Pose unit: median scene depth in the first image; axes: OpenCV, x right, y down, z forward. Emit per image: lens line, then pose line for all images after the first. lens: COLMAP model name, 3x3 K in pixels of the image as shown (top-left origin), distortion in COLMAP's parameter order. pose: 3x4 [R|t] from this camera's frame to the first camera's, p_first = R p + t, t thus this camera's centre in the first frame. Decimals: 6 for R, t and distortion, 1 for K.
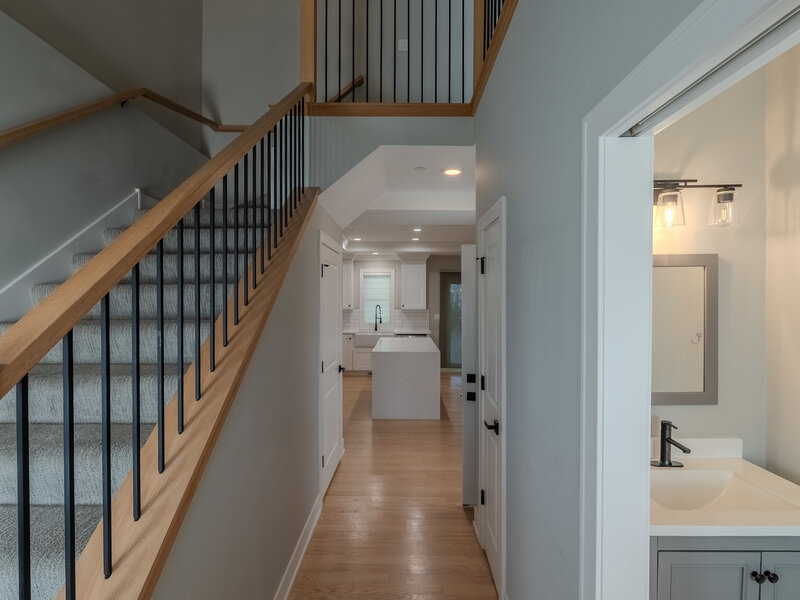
lens RADIAL K [[399.4, 0, 400.0], [0, 399.4, 300.0], [0, 0, 1]] dist [-0.002054, -0.000296]
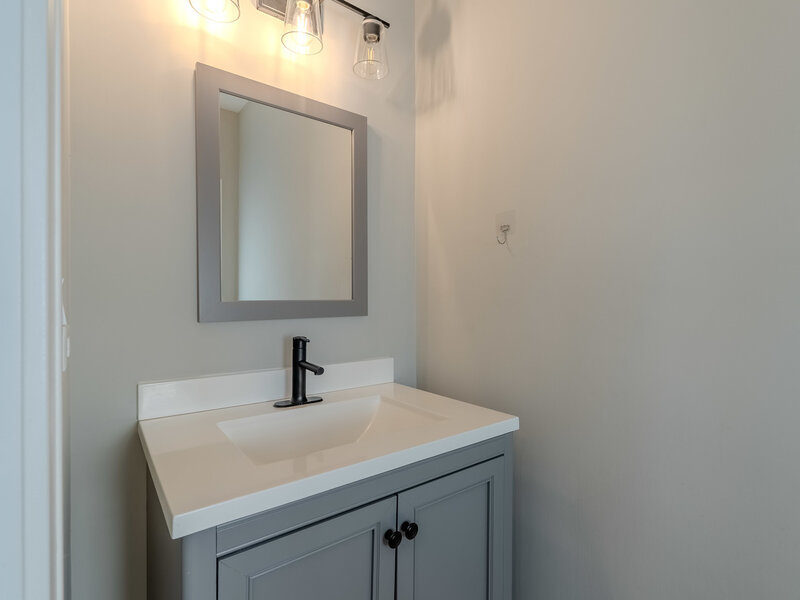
lens RADIAL K [[399.4, 0, 400.0], [0, 399.4, 300.0], [0, 0, 1]] dist [-0.002054, -0.000296]
pose [[0.786267, 0.002464, 0.617881, 0.391329], [0.003784, 0.999954, -0.008803, 0.250780], [-0.617875, 0.009260, 0.786222, 0.378411]]
